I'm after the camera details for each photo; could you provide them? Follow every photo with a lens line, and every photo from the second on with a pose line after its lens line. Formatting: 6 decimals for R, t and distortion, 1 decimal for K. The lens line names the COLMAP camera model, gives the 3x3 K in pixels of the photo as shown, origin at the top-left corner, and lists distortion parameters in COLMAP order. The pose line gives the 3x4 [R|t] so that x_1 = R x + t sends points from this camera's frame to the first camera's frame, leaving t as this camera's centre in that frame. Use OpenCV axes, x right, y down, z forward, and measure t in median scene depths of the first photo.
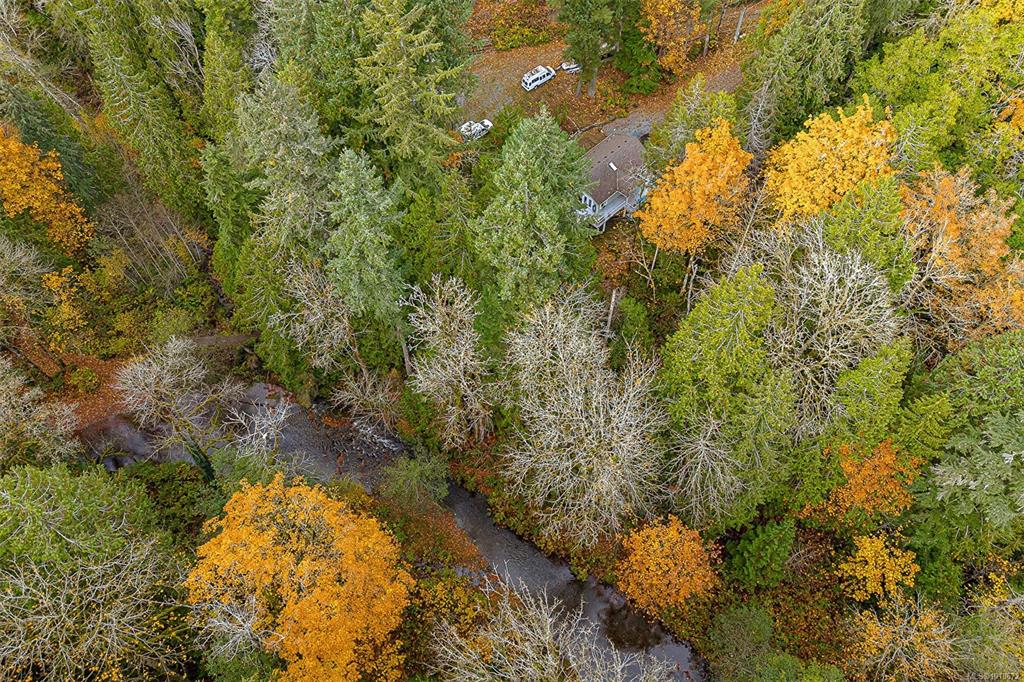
lens RADIAL K [[746.9, 0, 512.0], [0, 746.9, 341.0], [0, 0, 1]] dist [0.002638, 0.001080]
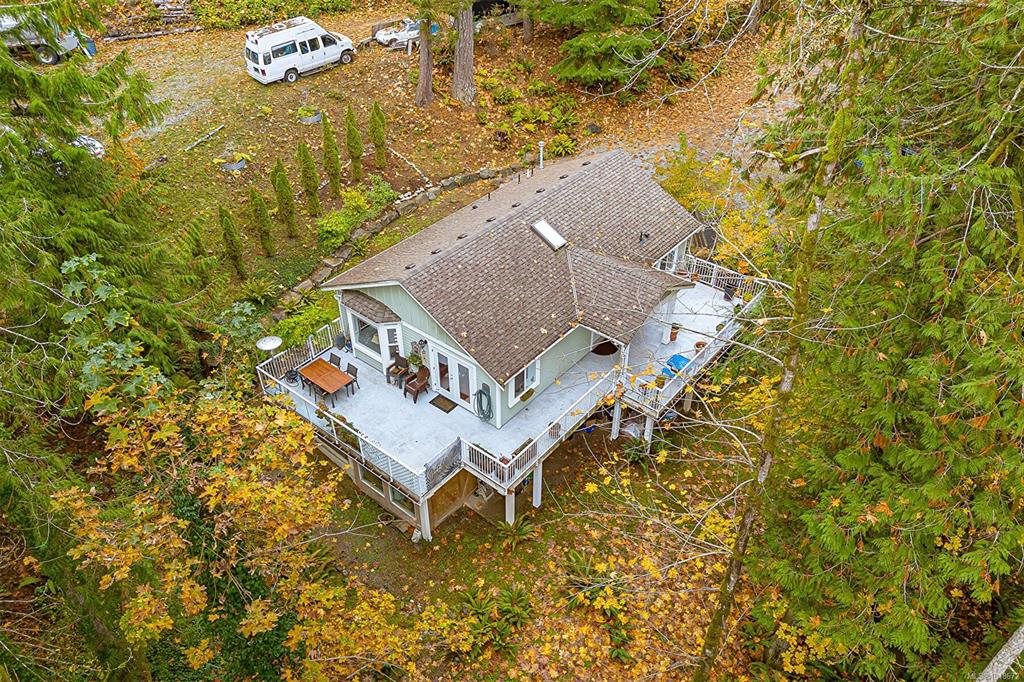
lens RADIAL K [[746.9, 0, 512.0], [0, 746.9, 341.0], [0, 0, 1]] dist [0.002638, 0.001080]
pose [[0.994167, -0.064441, 0.086484, 0.099230], [0.090078, 0.937102, -0.337233, -0.119628], [-0.059313, 0.343056, 0.937440, 0.780821]]
